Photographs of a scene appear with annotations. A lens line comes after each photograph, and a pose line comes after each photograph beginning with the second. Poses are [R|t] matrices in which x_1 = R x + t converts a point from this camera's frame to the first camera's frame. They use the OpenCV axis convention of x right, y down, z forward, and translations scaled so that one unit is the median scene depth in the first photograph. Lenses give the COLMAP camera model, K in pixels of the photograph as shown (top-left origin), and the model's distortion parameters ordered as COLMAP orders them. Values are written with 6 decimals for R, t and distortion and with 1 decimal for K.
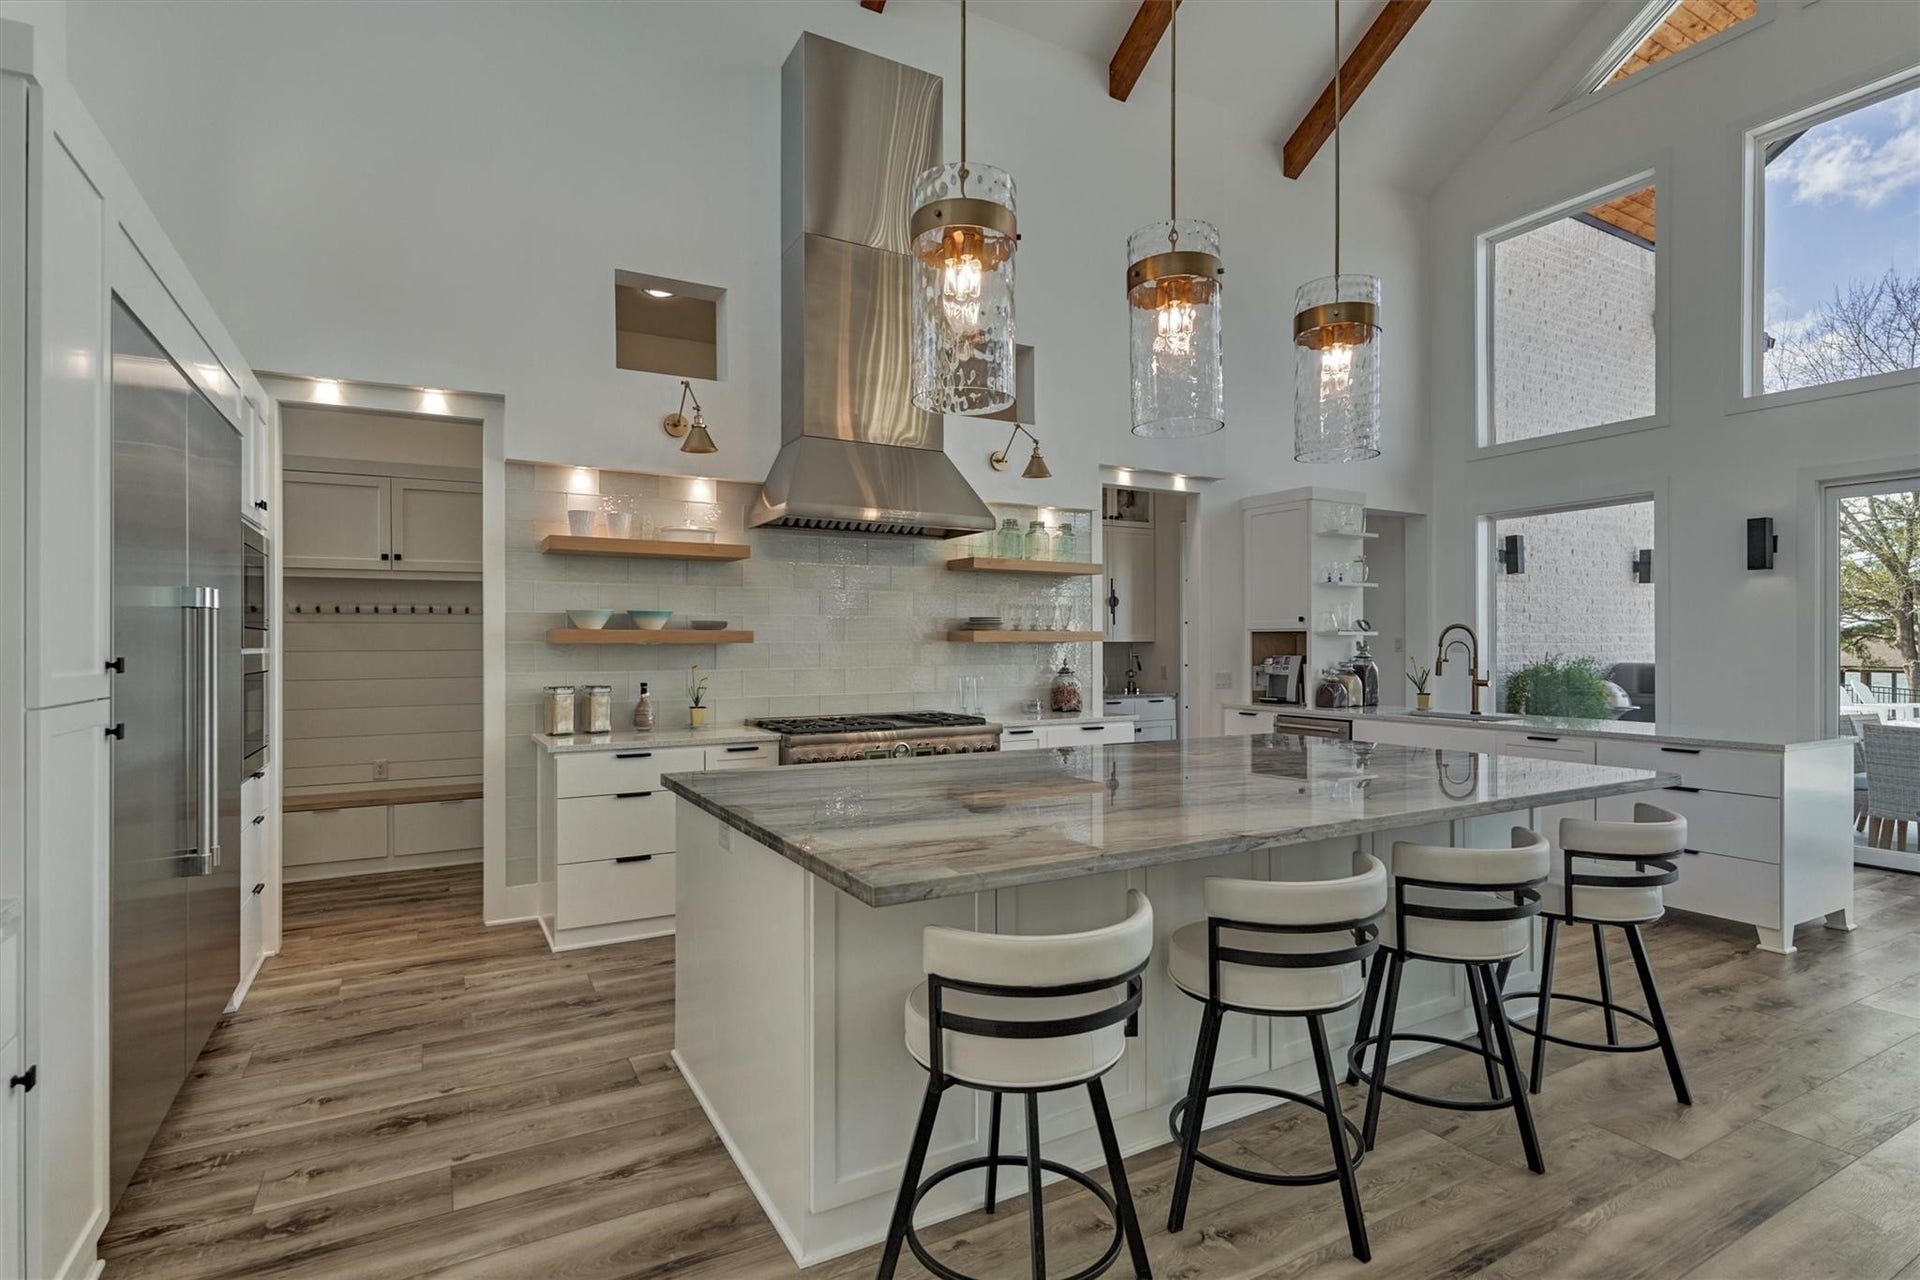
lens RADIAL K [[951.9, 0, 960.0], [0, 951.9, 640.0], [0, 0, 1]] dist [-0.000827, -0.000392]
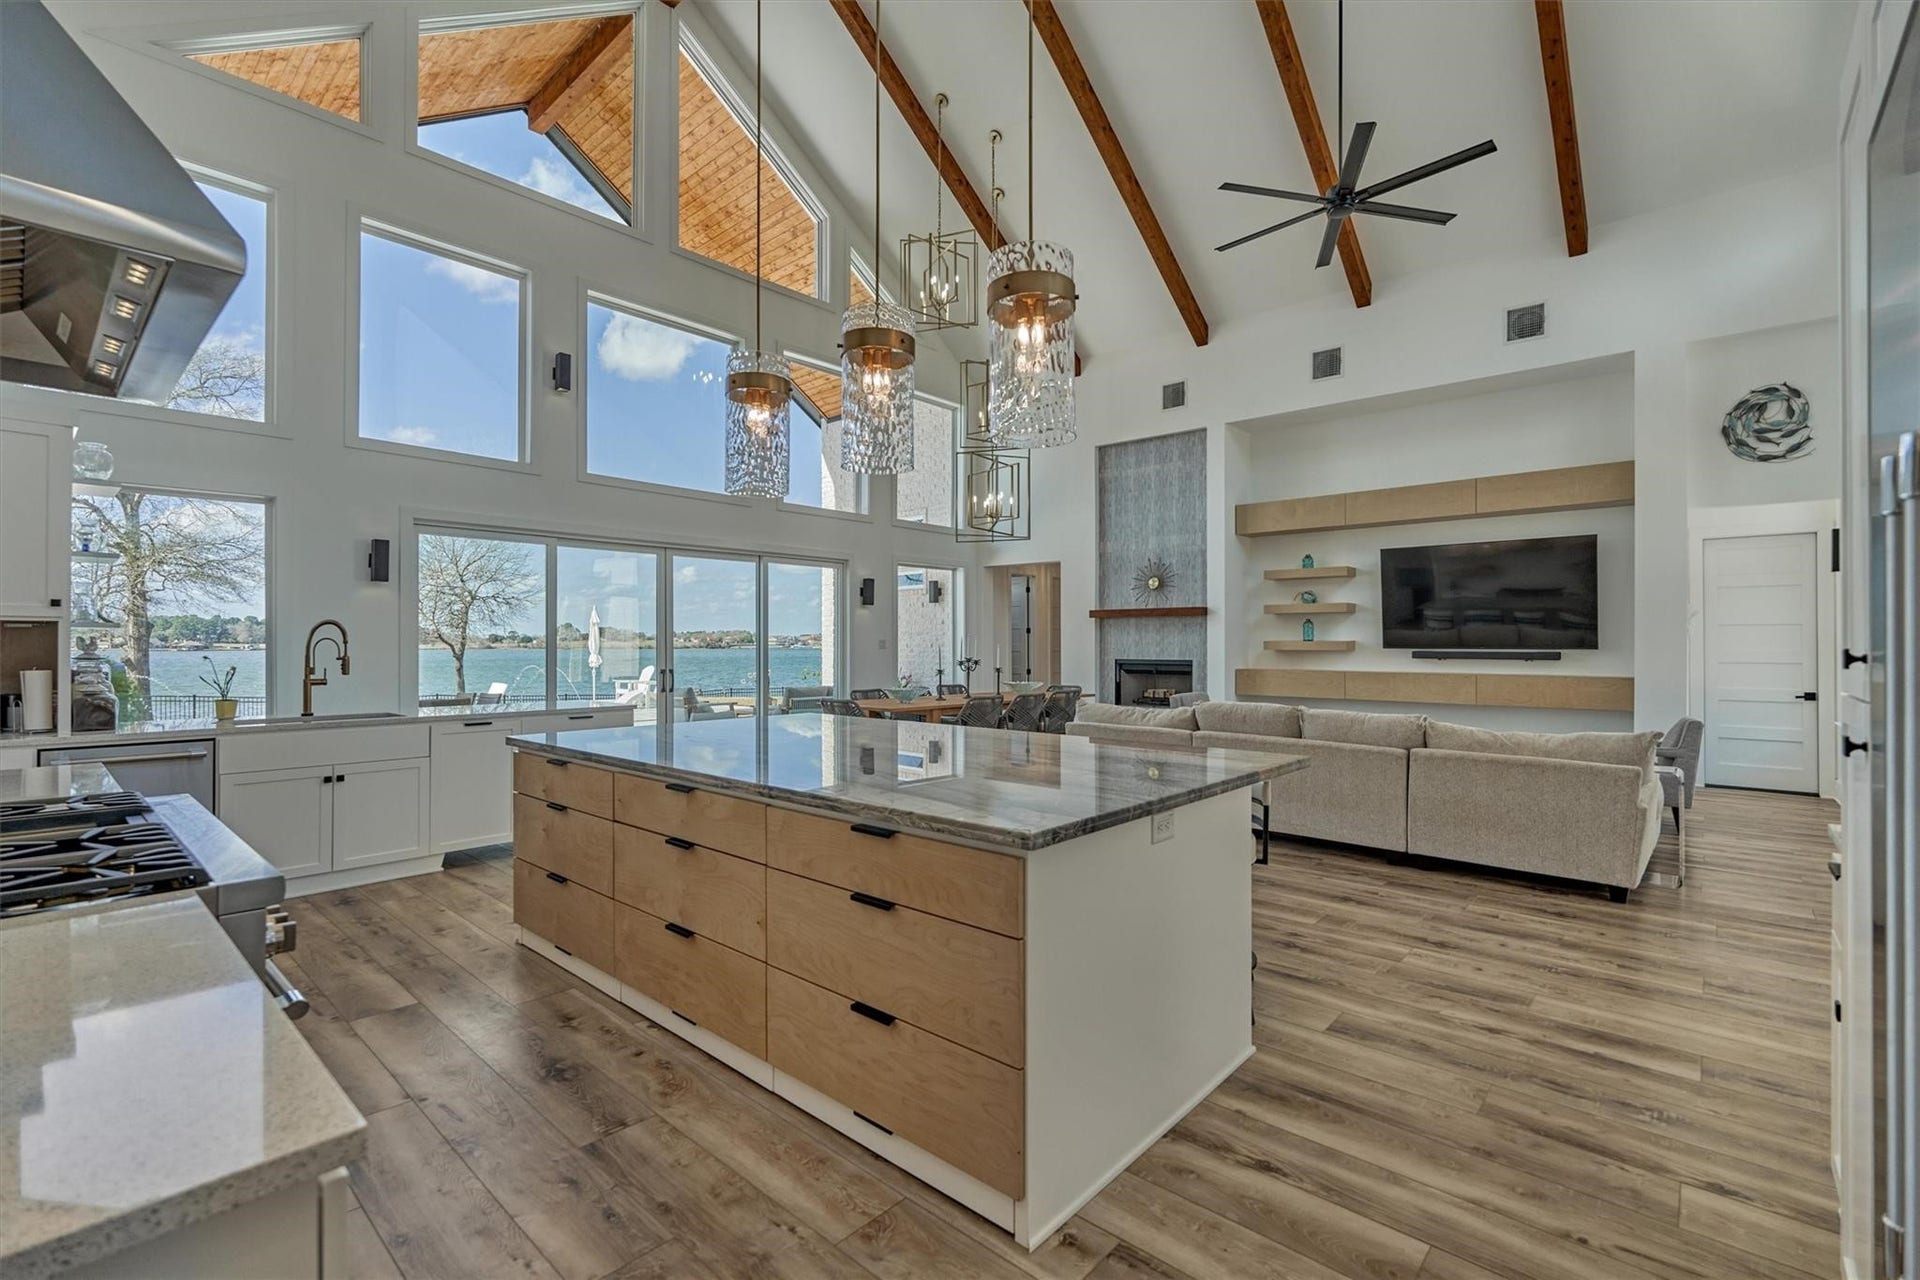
lens RADIAL K [[835.9, 0, 960.0], [0, 835.9, 640.0], [0, 0, 1]] dist [0.002804, 0.000331]
pose [[-0.323612, 0.003545, 0.946183, -0.538586], [-0.005344, 0.999970, -0.005575, 0.005087], [-0.946175, -0.006861, -0.323584, 0.790249]]
